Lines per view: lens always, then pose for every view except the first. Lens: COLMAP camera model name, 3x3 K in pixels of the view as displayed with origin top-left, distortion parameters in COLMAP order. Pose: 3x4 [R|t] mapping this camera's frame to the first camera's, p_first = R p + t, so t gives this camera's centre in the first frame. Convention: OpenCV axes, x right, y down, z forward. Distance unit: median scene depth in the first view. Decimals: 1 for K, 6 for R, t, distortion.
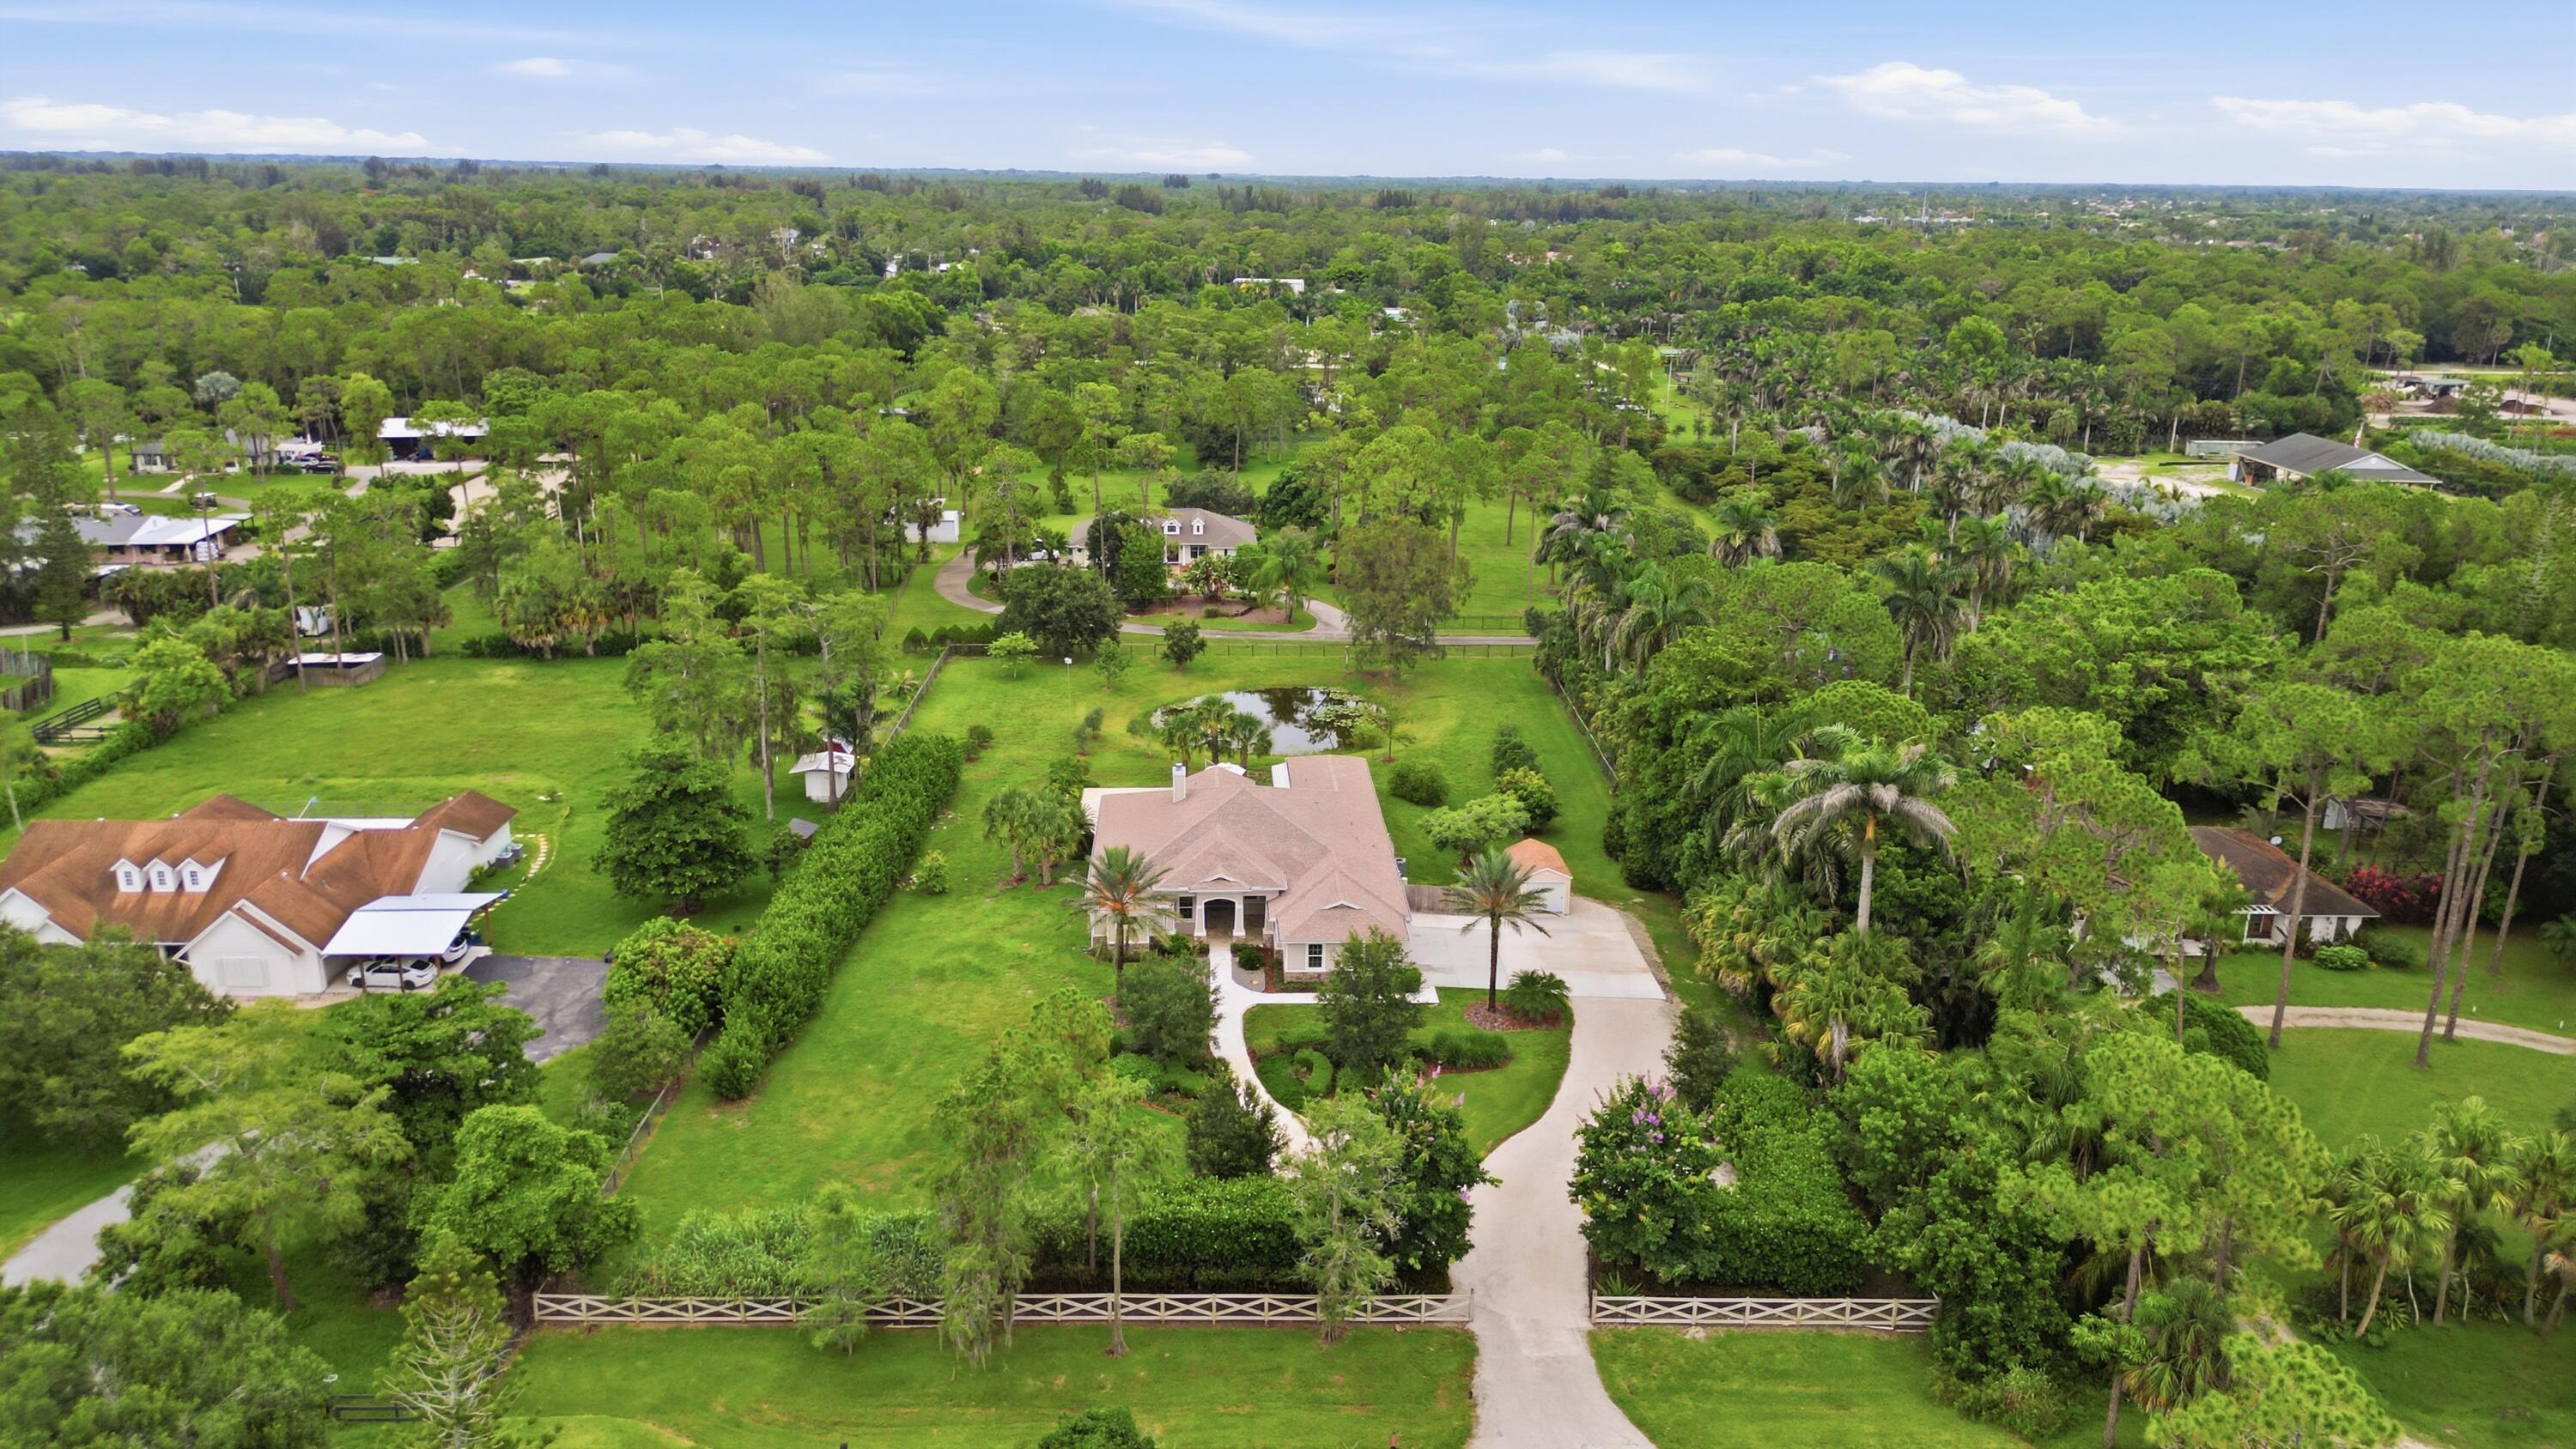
lens RADIAL K [[1794.5, 0, 1288.0], [0, 1794.5, 724.5], [0, 0, 1]] dist [0.068300, -0.060076]
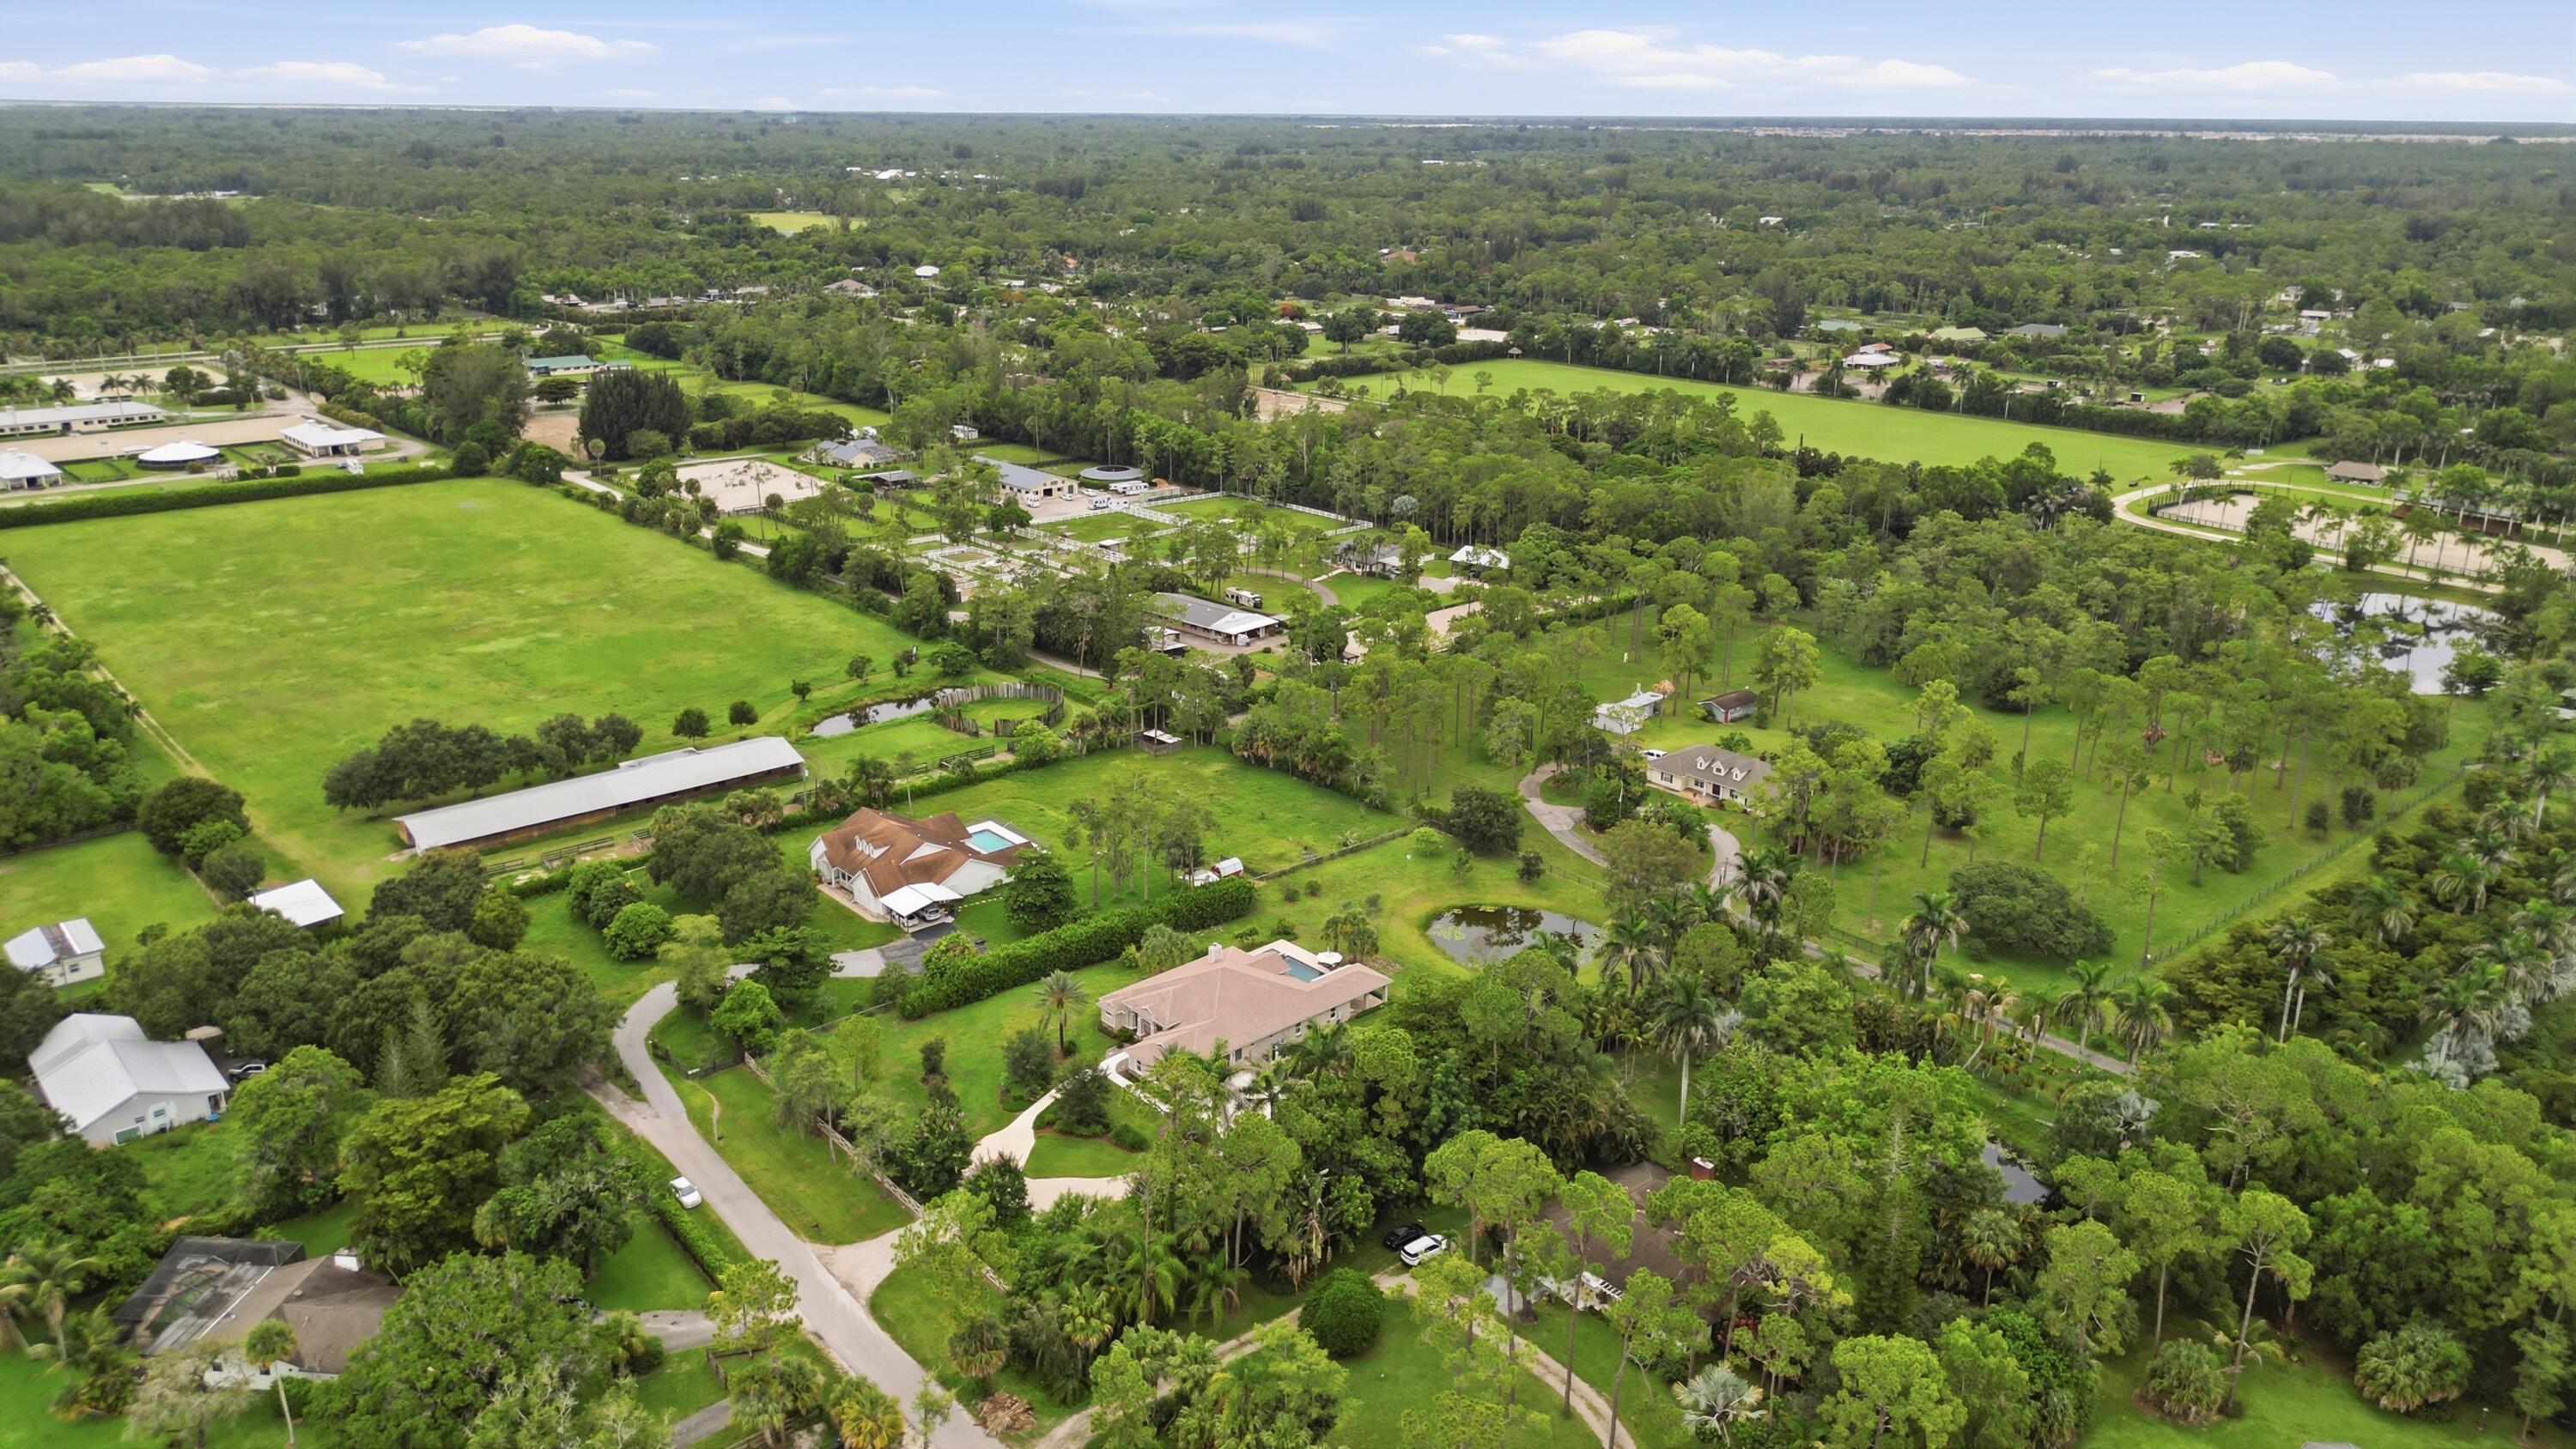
lens RADIAL K [[1757.3, 0, 1279.7], [0, 1757.3, 816.0], [0, 0, 1]] dist [0.050216, -0.056577]
pose [[0.635277, 0.277679, -0.720637, 1.408264], [-0.227218, 0.959027, 0.169232, -0.478071], [0.738102, 0.056232, 0.672342, -0.147200]]
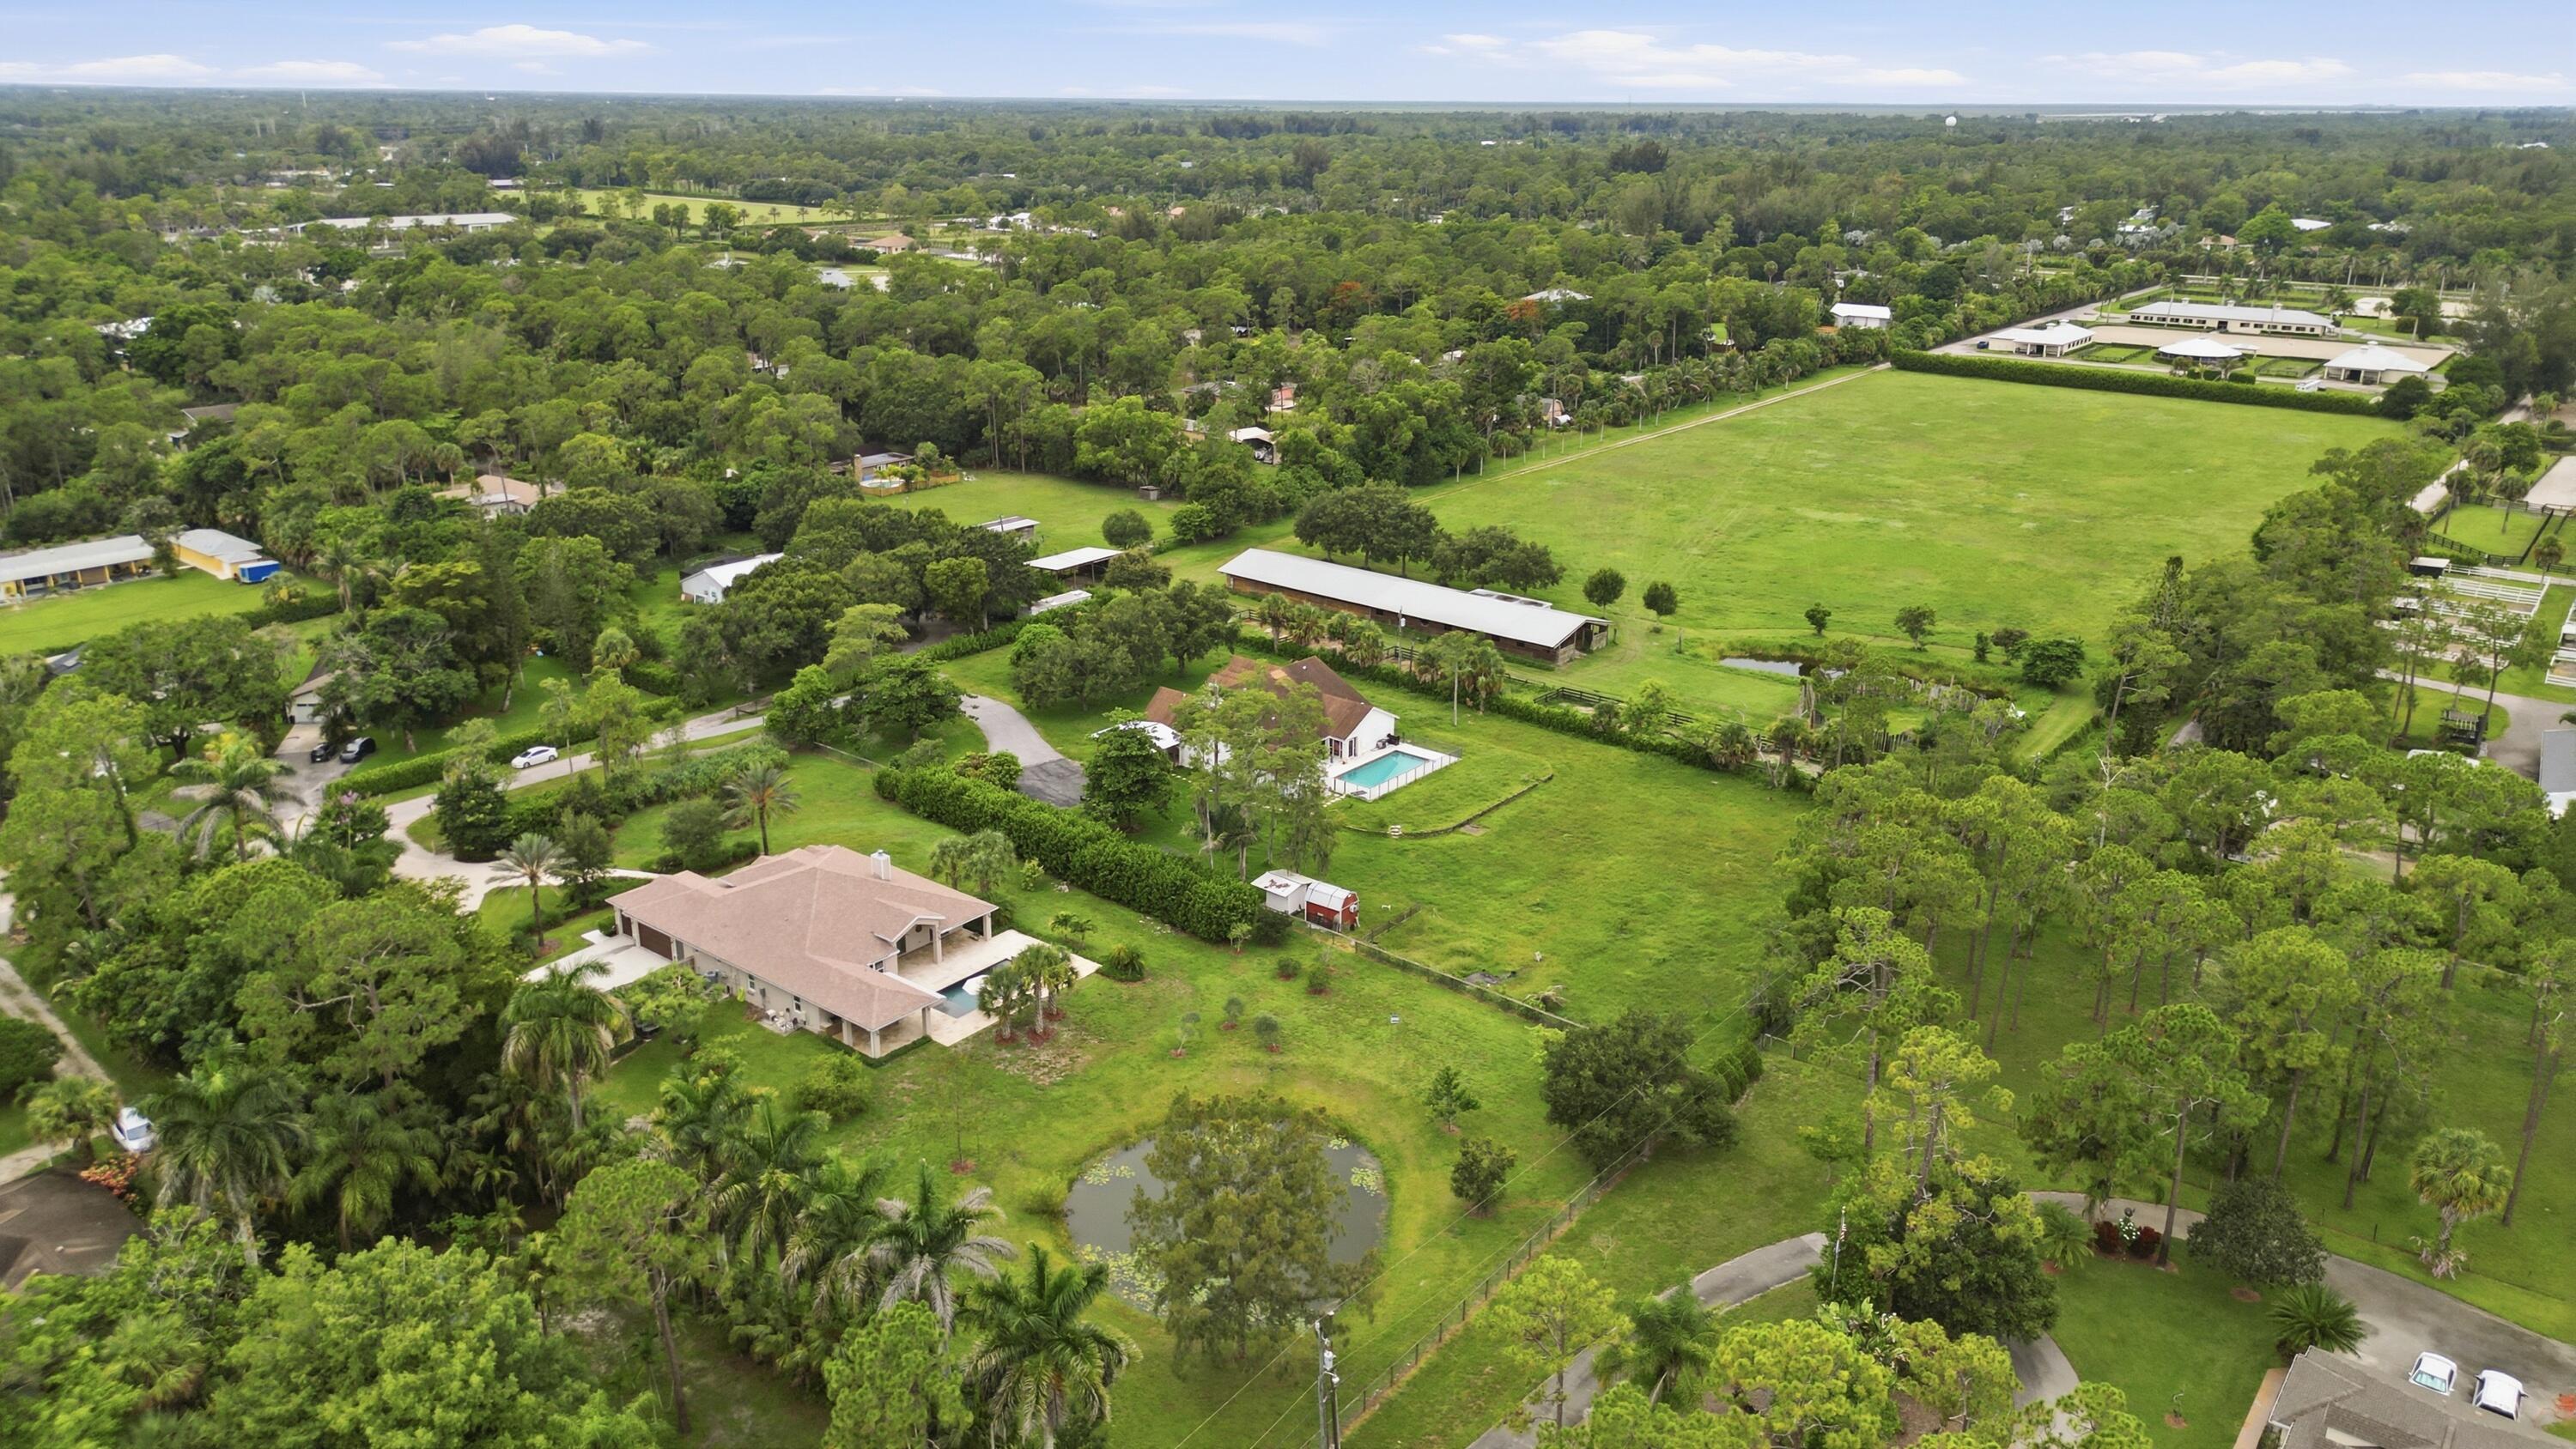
lens RADIAL K [[1794.5, 0, 1288.0], [0, 1794.5, 724.5], [0, 0, 1]] dist [0.068300, -0.060076]
pose [[-0.661974, 0.224873, -0.714998, 0.701824], [-0.242798, 0.838161, 0.488401, -0.836844], [0.709112, 0.496908, -0.500242, 2.102115]]
